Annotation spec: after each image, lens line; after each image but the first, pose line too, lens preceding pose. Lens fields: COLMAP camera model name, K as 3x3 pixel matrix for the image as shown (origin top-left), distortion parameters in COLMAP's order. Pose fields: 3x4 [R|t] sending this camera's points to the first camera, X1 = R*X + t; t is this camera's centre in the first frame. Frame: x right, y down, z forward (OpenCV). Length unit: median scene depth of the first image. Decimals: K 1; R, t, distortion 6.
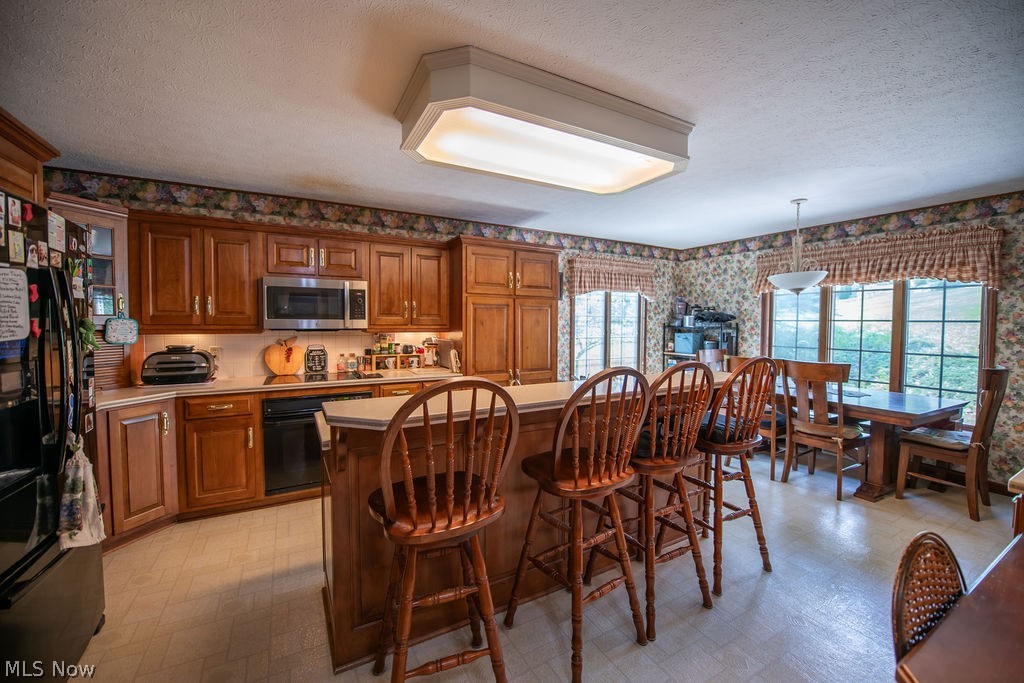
lens RADIAL K [[405.8, 0, 515.5], [0, 405.8, 336.3], [0, 0, 1]] dist [-0.019461, -0.000430]
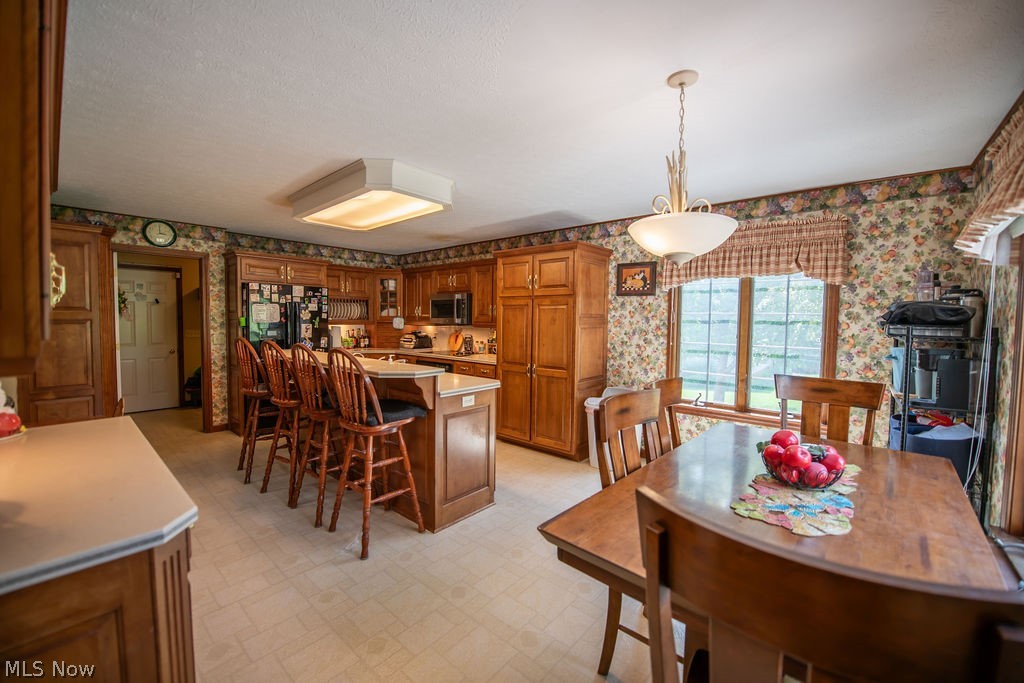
lens RADIAL K [[405.8, 0, 515.5], [0, 405.8, 336.3], [0, 0, 1]] dist [-0.019461, -0.000430]
pose [[0.346763, 0.039696, -0.937112, 1.022231], [-0.043284, 0.998717, 0.026290, -0.019637], [0.936954, 0.031446, 0.348036, 0.588409]]
